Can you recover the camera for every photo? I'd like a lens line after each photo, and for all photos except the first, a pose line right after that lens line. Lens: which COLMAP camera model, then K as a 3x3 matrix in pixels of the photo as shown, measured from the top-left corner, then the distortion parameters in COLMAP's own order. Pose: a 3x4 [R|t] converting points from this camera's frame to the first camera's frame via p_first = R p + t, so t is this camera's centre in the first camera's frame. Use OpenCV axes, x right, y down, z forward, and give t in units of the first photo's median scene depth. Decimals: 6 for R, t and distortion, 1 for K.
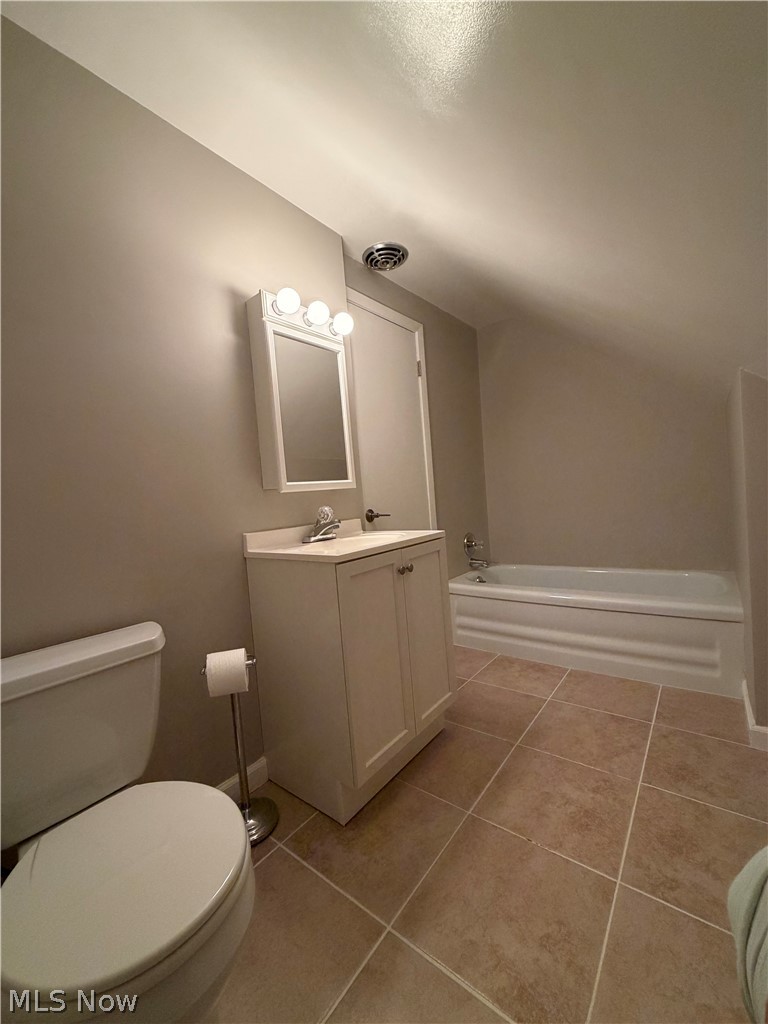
lens RADIAL K [[405.8, 0, 384.0], [0, 405.8, 512.0], [0, 0, 1]] dist [-0.000883, -0.000060]
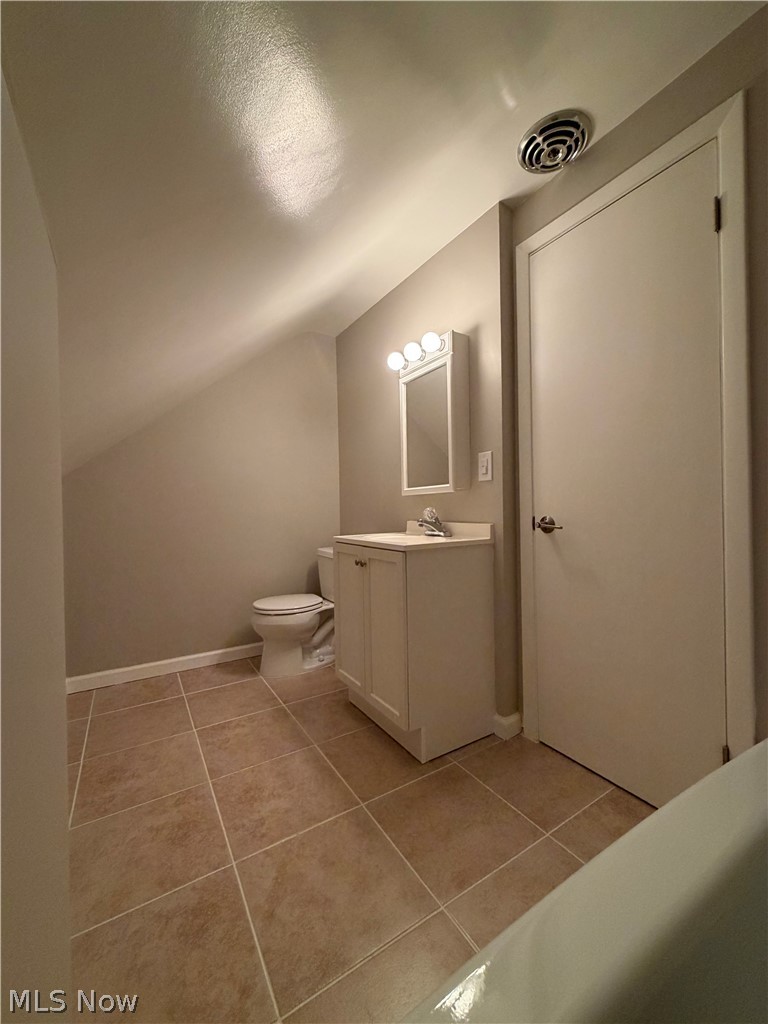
lens RADIAL K [[405.8, 0, 384.0], [0, 405.8, 512.0], [0, 0, 1]] dist [-0.000883, -0.000060]
pose [[-0.330859, 0.094872, -0.938899, 1.262827], [0.006293, 0.995133, 0.098337, -0.146891], [0.943659, 0.026627, -0.329846, 1.567005]]
